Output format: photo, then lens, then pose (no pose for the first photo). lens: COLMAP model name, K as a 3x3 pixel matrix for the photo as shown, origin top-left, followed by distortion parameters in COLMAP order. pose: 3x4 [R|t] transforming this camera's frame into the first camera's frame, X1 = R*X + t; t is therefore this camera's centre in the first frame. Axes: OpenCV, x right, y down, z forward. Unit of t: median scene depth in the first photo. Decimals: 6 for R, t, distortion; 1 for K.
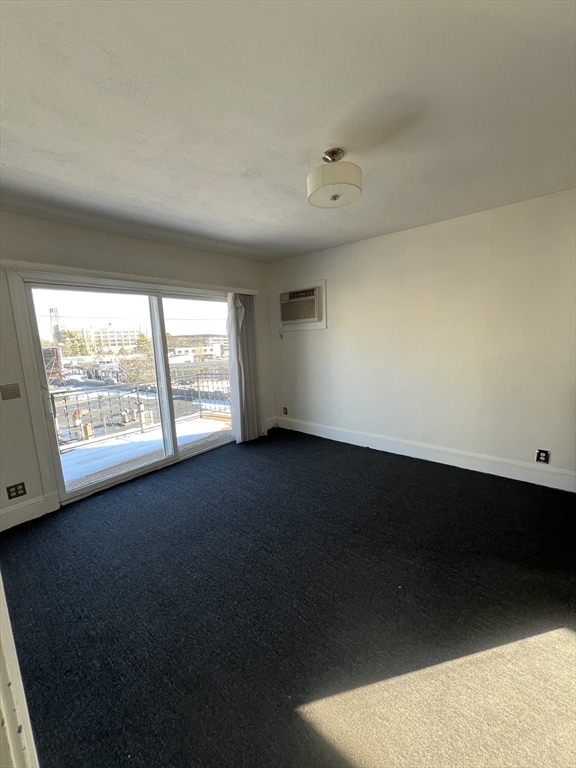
lens RADIAL K [[306.1, 0, 288.0], [0, 306.1, 384.0], [0, 0, 1]] dist [-0.000178, -0.000176]
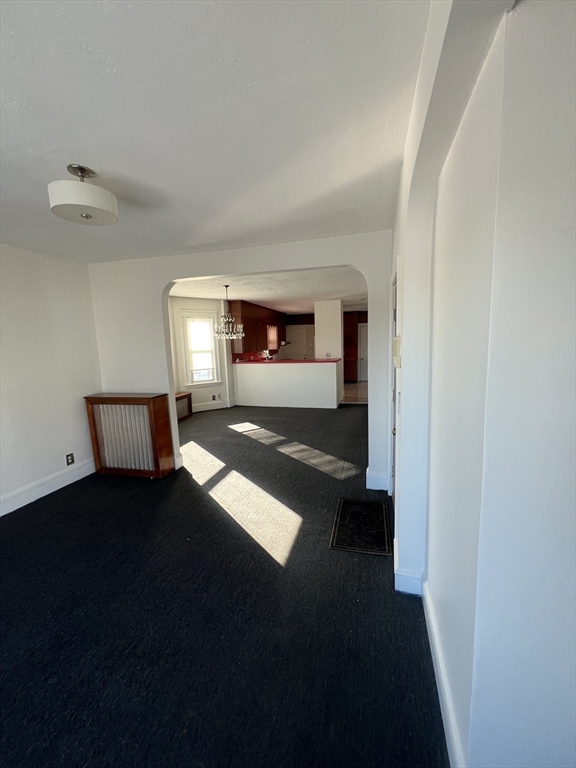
lens RADIAL K [[306.1, 0, 288.0], [0, 306.1, 384.0], [0, 0, 1]] dist [-0.000178, -0.000176]
pose [[-0.415288, -0.072894, 0.906765, -0.548679], [0.187629, 0.968488, 0.163788, -0.083482], [-0.890130, 0.238155, -0.388524, 0.519240]]
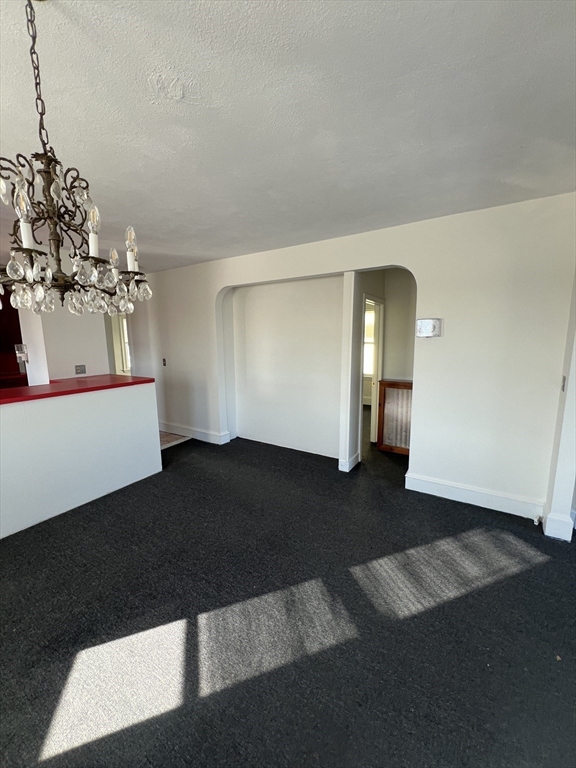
lens RADIAL K [[302.6, 0, 289.4], [0, 302.6, 382.6], [0, 0, 1]] dist [-0.000212, -0.000041]
pose [[-0.987005, 0.071118, -0.144098, 0.864565], [0.024881, 0.953555, 0.300190, -0.124360], [0.158754, 0.292704, -0.942932, 0.442838]]
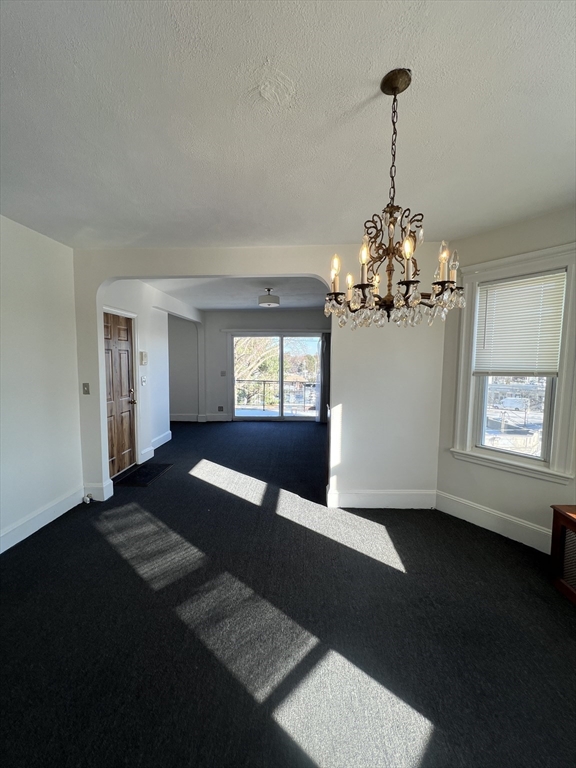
lens RADIAL K [[306.1, 0, 288.0], [0, 306.1, 384.0], [0, 0, 1]] dist [-0.000178, -0.000176]
pose [[0.601324, 0.110684, -0.791301, 1.254387], [-0.148883, 0.988535, 0.025133, -0.030551], [0.785011, 0.102699, 0.610909, -0.191470]]
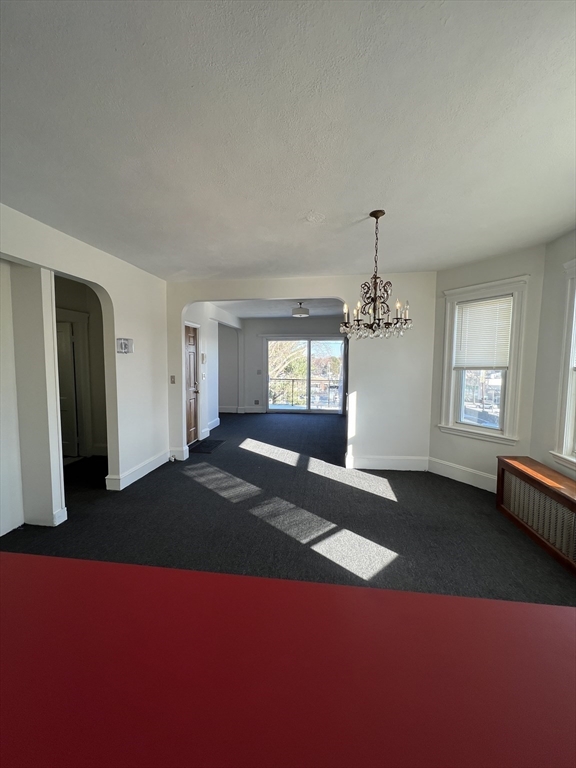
lens RADIAL K [[306.1, 0, 288.0], [0, 306.1, 384.0], [0, 0, 1]] dist [-0.000178, -0.000176]
pose [[0.536240, 0.108214, -0.837100, 1.509844], [-0.152180, 0.987891, 0.030221, 0.001471], [0.830234, 0.111184, 0.546214, -0.403889]]
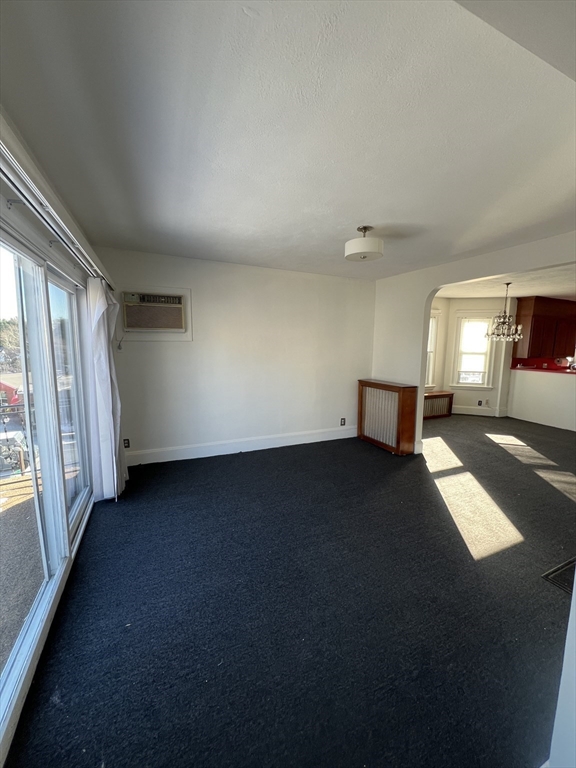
lens RADIAL K [[306.1, 0, 288.0], [0, 306.1, 384.0], [0, 0, 1]] dist [-0.000178, -0.000176]
pose [[0.433438, -0.072326, 0.898276, -0.739988], [0.108691, 0.993693, 0.027563, -0.054130], [-0.894605, 0.085688, 0.438566, 0.409384]]
